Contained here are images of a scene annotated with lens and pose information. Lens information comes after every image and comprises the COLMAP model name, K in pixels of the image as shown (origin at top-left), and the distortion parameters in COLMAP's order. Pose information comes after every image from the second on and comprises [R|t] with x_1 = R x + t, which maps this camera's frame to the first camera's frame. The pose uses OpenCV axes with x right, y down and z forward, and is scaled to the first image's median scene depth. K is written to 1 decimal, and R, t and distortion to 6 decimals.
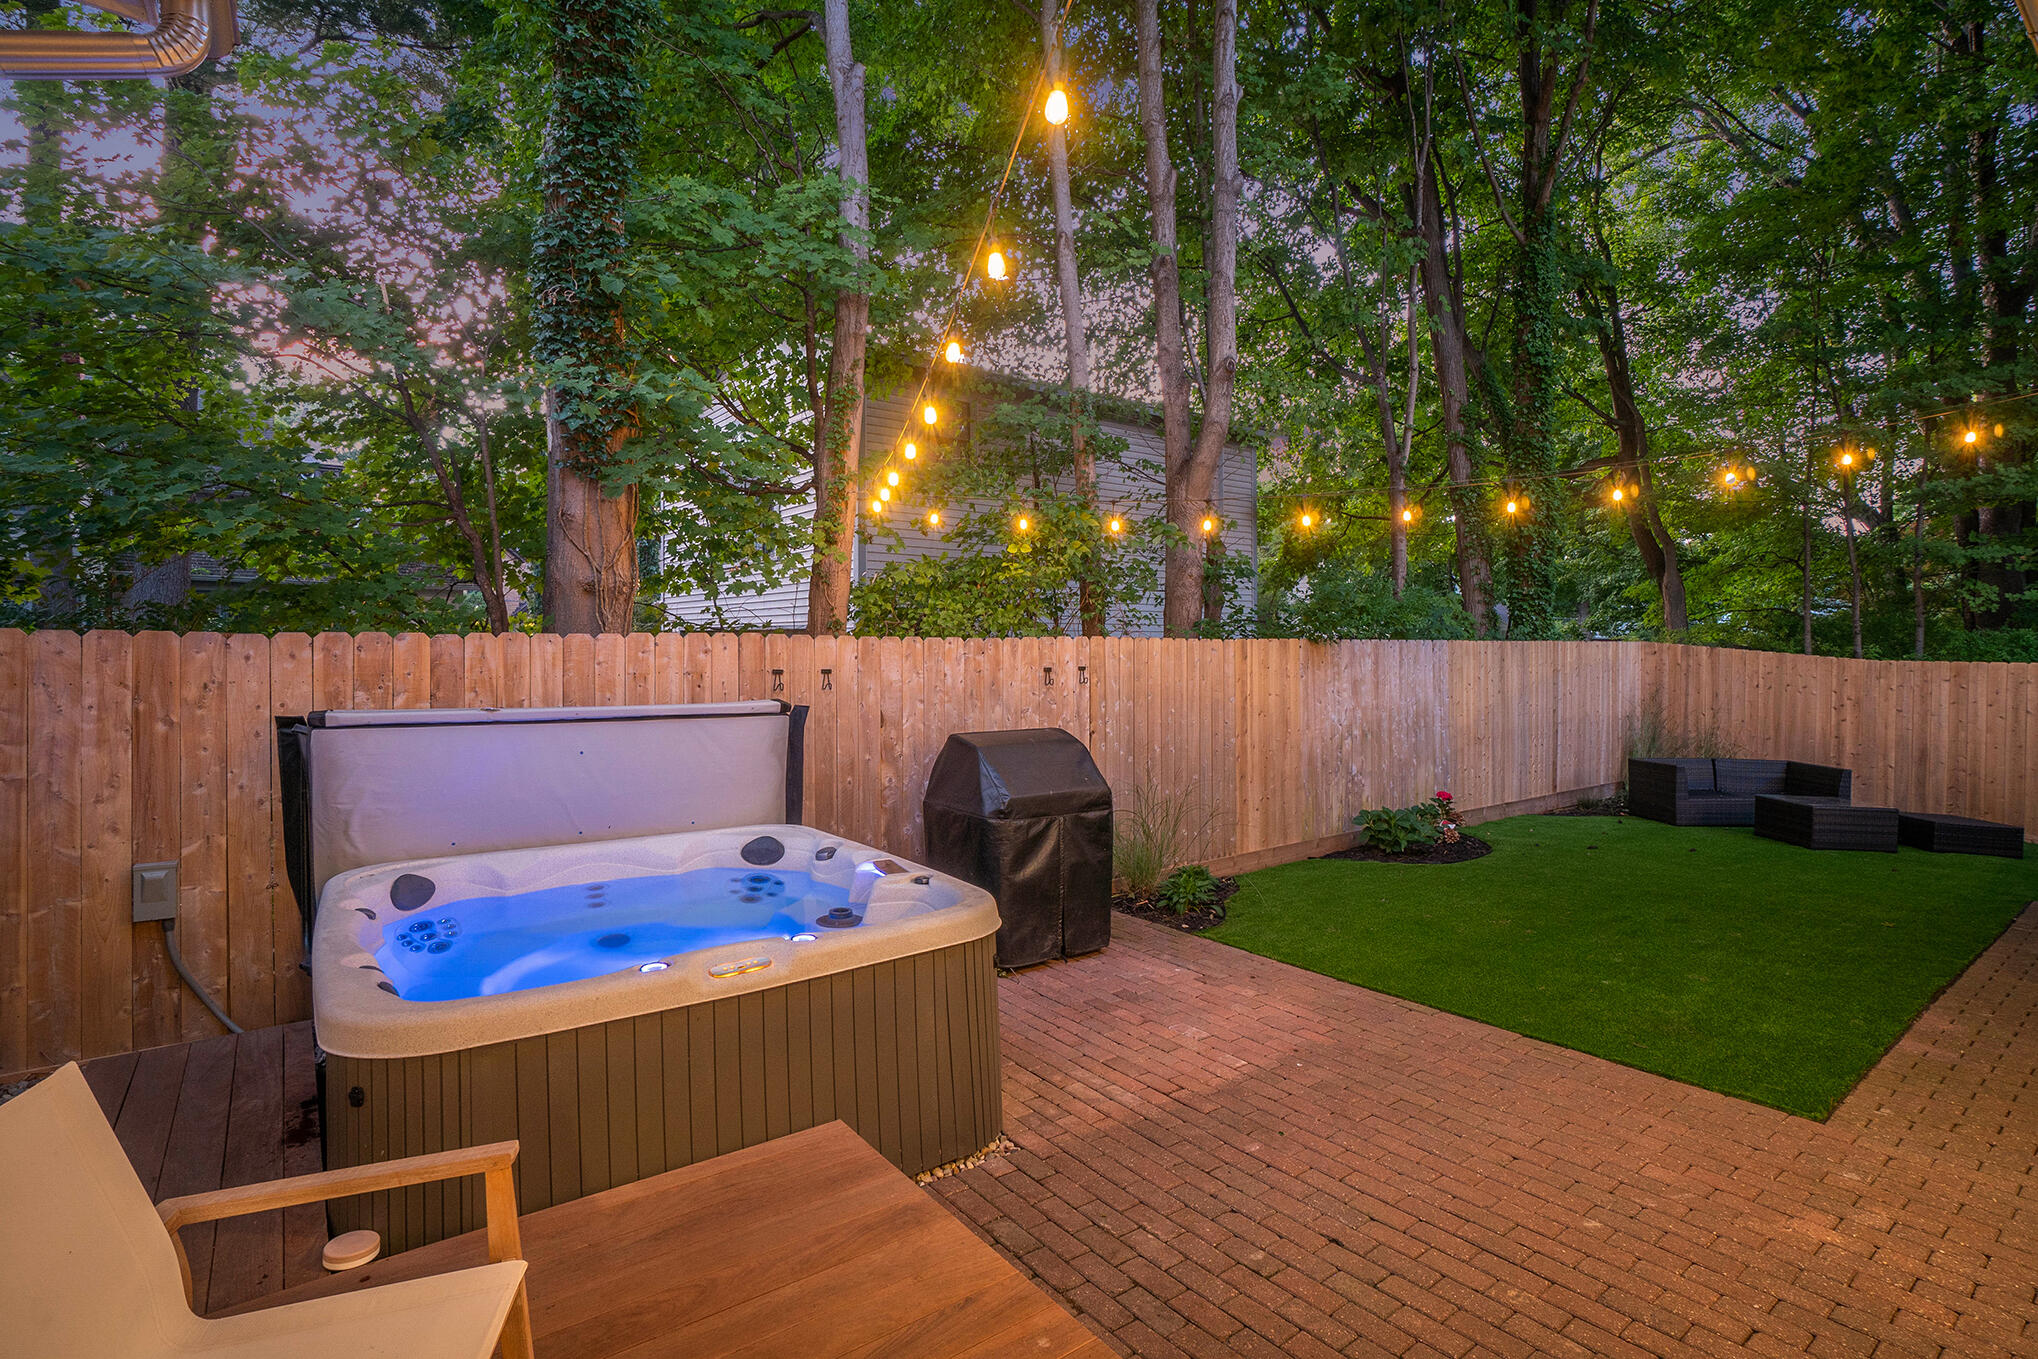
lens RADIAL K [[984.4, 0, 1012.4], [0, 984.4, 671.7], [0, 0, 1]] dist [-0.026260, -0.000285]
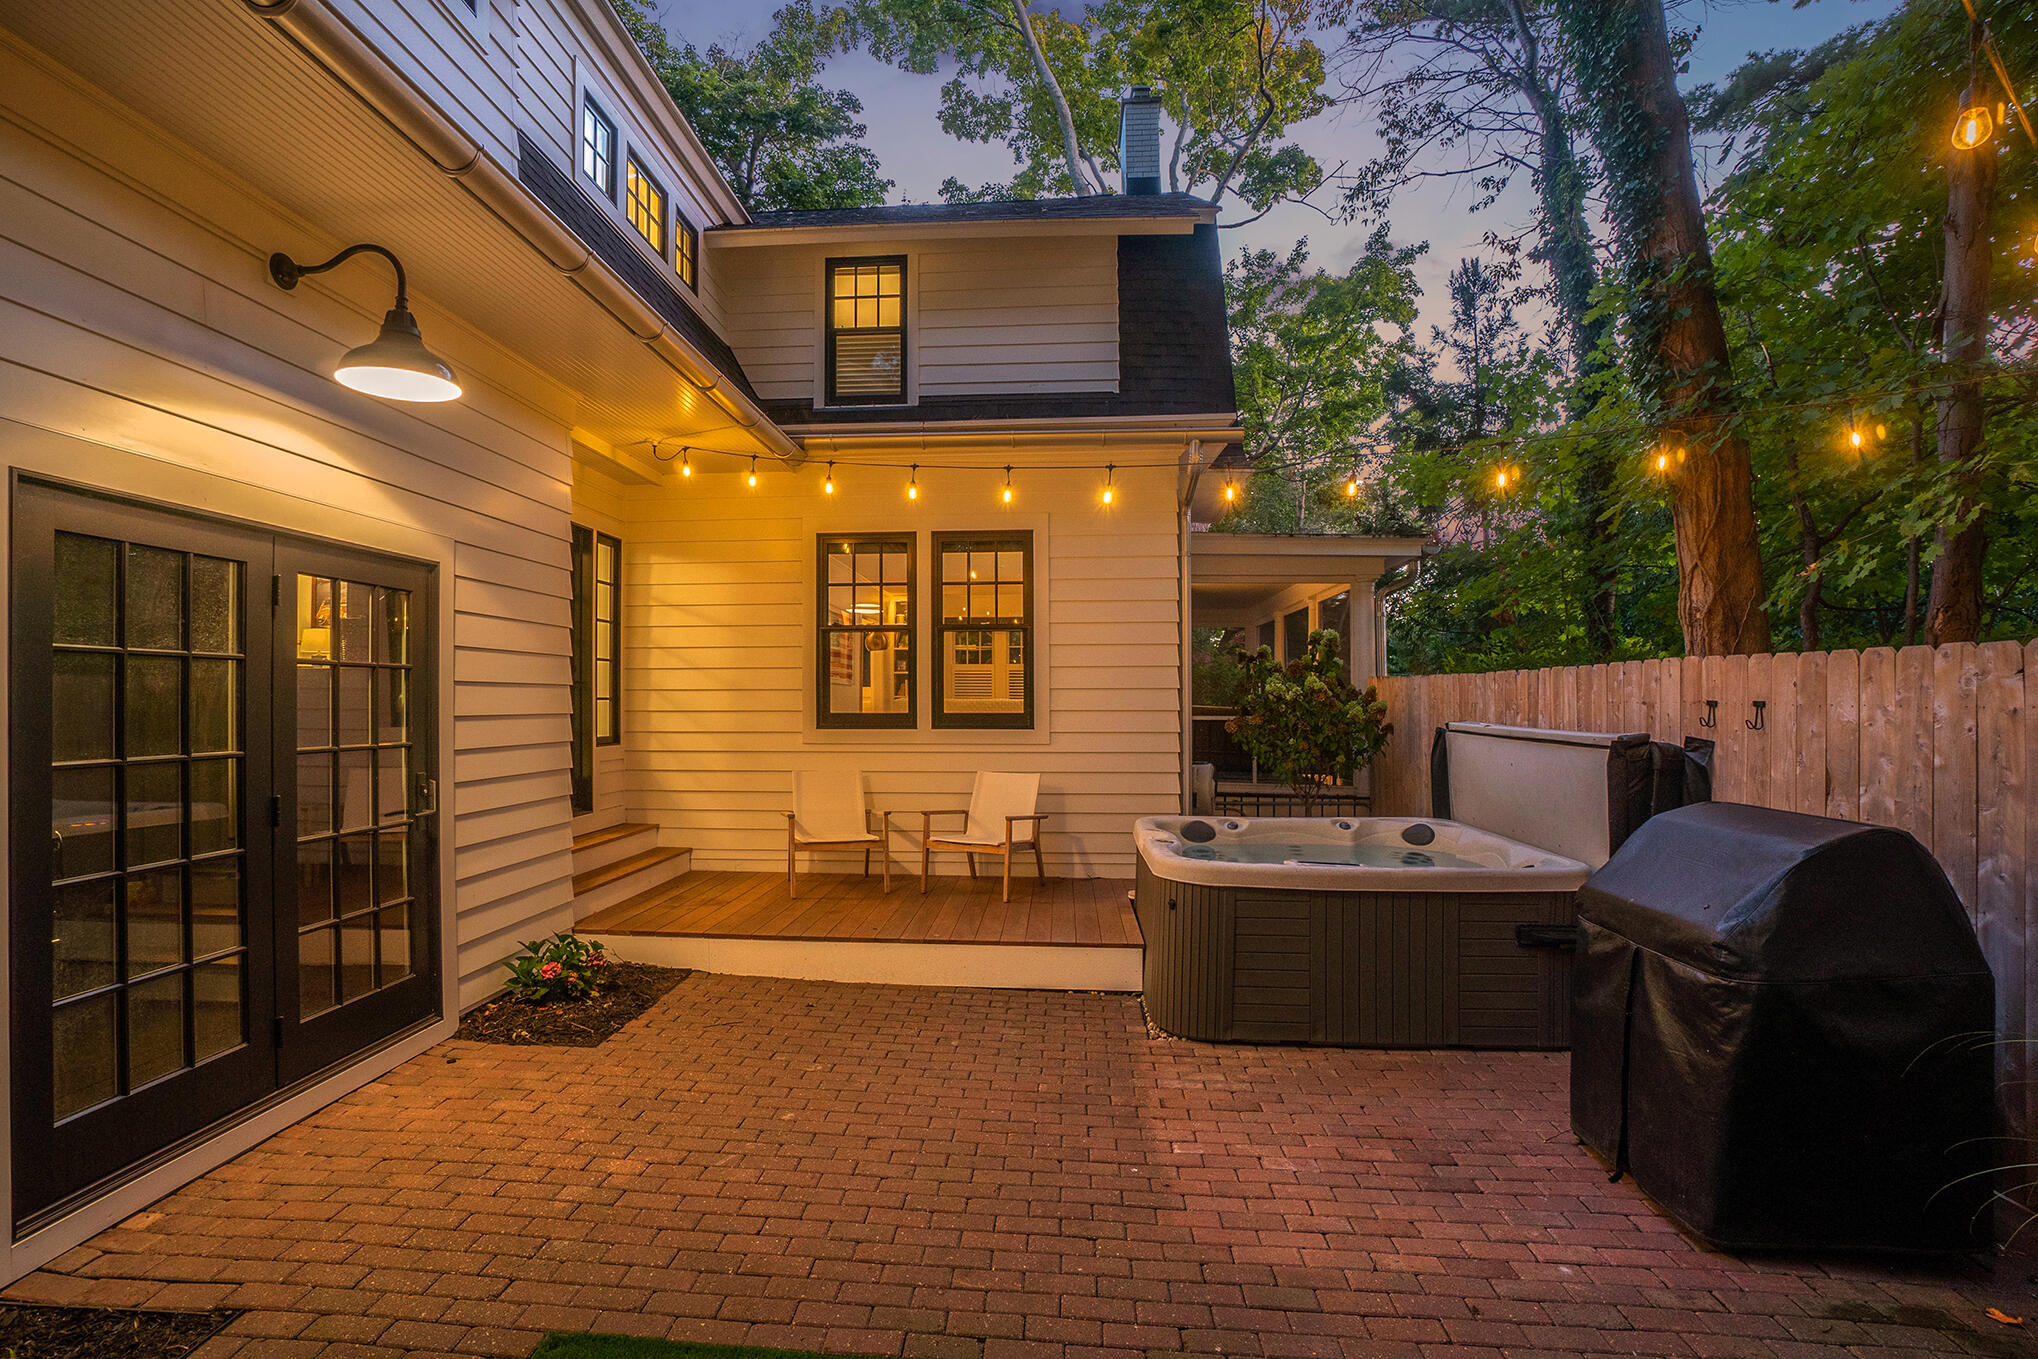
lens RADIAL K [[984.4, 0, 1008.7], [0, 984.4, 689.5], [0, 0, 1]] dist [-0.026260, -0.000285]
pose [[-0.642577, -0.013584, -0.766100, 0.864958], [-0.023562, 0.999720, 0.002036, 0.000773], [0.765858, 0.019359, -0.642718, 1.249440]]
